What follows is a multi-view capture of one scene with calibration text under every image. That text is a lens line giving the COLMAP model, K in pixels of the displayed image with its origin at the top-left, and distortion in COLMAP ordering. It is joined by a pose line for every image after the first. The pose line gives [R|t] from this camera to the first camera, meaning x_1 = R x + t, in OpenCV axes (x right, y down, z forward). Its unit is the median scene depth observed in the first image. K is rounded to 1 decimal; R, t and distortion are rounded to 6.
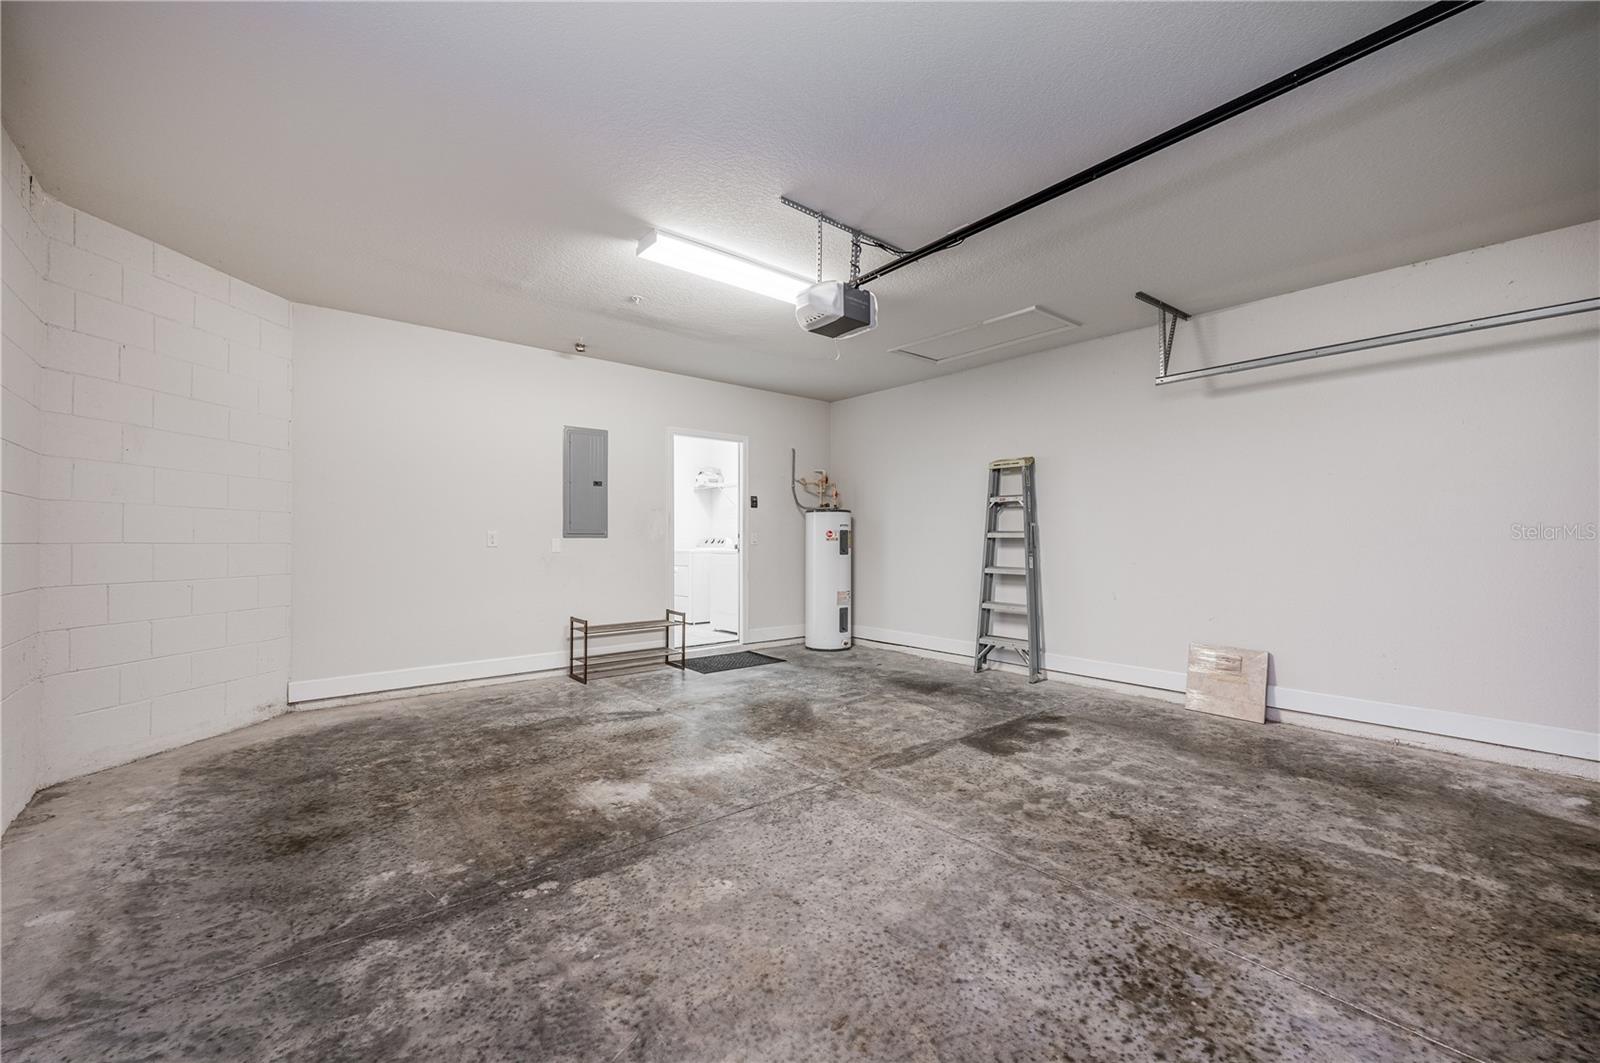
lens RADIAL K [[651.4, 0, 798.7], [0, 651.4, 533.9], [0, 0, 1]] dist [-0.002827, -0.000170]
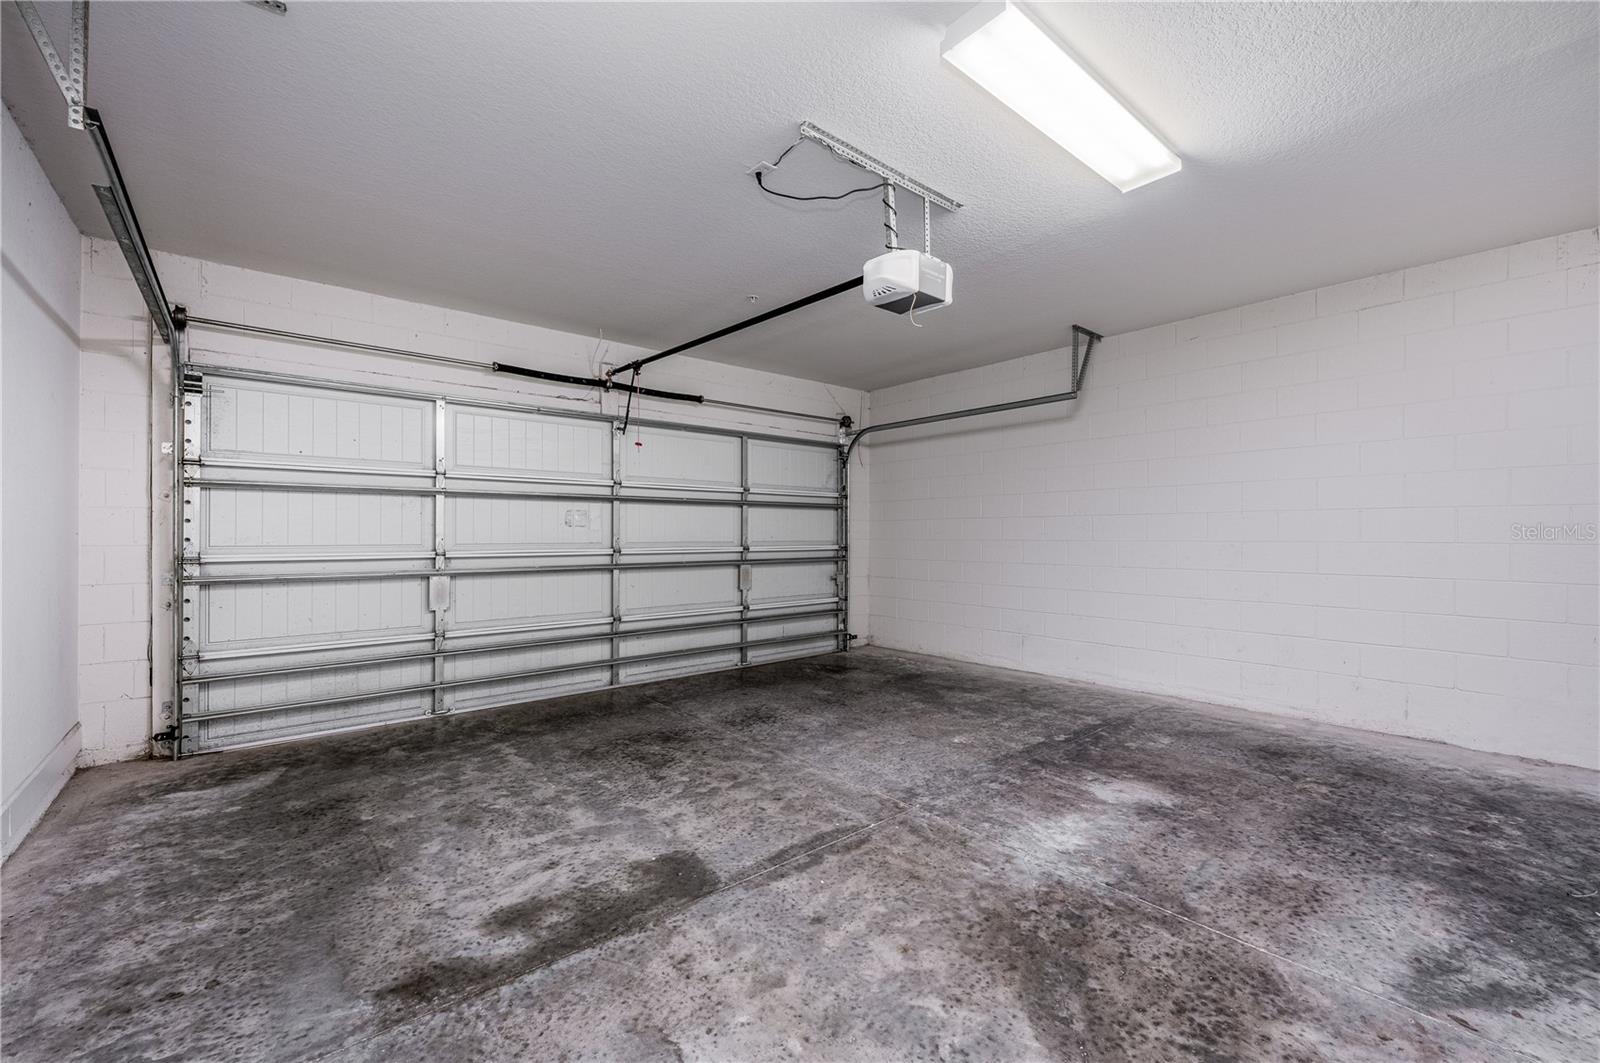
lens RADIAL K [[651.4, 0, 801.2], [0, 651.4, 533.5], [0, 0, 1]] dist [-0.002827, -0.000170]
pose [[-0.999987, -0.001463, 0.004961, 0.208703], [-0.001506, 0.999963, -0.008516, 0.007682], [-0.004949, -0.008524, -0.999951, 1.948125]]
